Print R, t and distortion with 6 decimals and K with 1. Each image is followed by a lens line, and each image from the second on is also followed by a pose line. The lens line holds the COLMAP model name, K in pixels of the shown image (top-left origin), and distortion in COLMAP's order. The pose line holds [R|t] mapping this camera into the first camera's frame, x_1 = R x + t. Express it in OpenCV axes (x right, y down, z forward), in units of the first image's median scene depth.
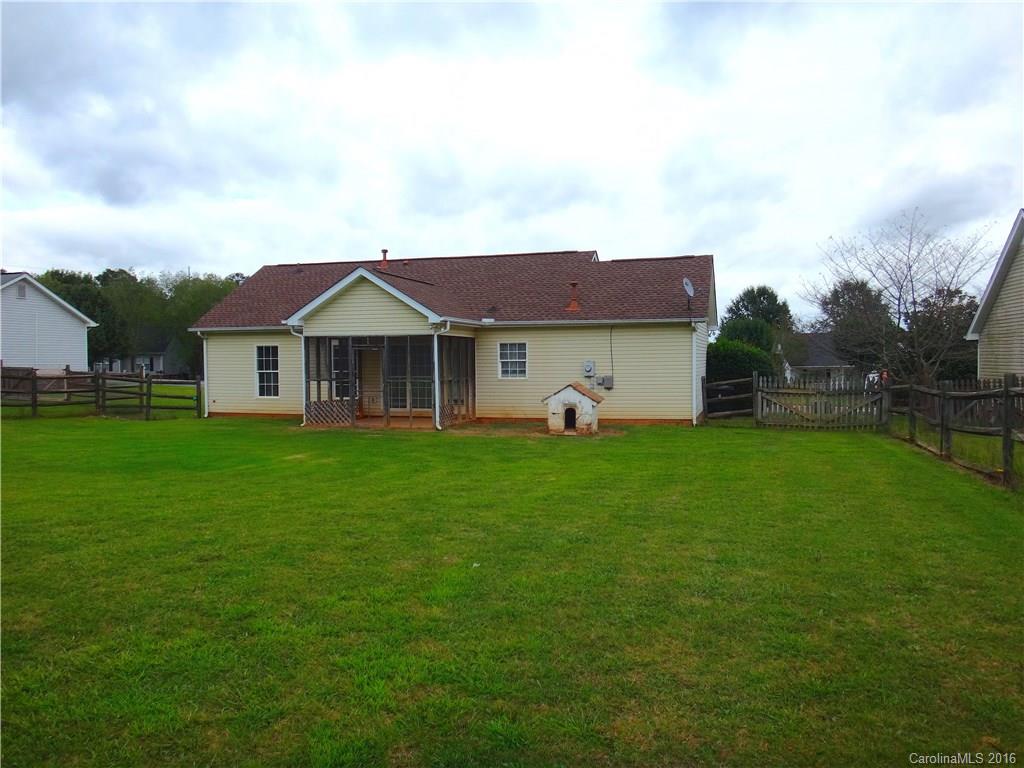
lens RADIAL K [[799.1, 0, 506.3], [0, 799.1, 376.4], [0, 0, 1]] dist [-0.036409, -0.021886]
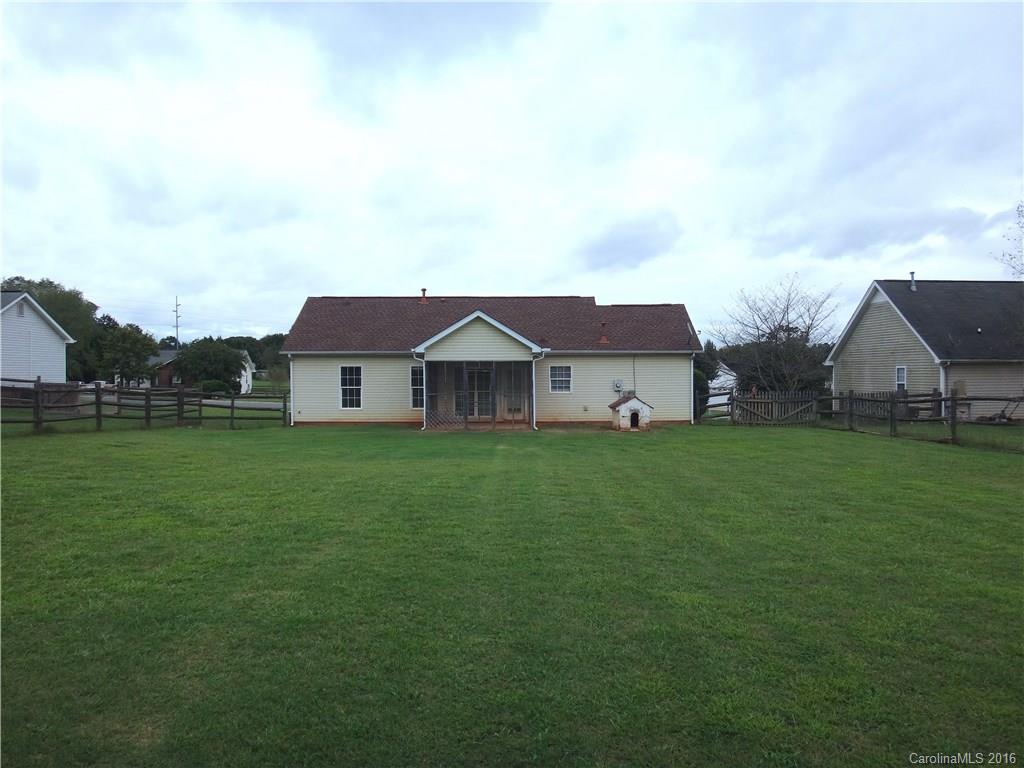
lens RADIAL K [[799.1, 0, 519.4], [0, 799.1, 384.3], [0, 0, 1]] dist [-0.036409, -0.021886]
pose [[0.949343, -0.000502, 0.314240, -0.454047], [0.002254, 0.999984, -0.005214, -0.004060], [-0.314232, 0.005658, 0.949329, -0.248772]]
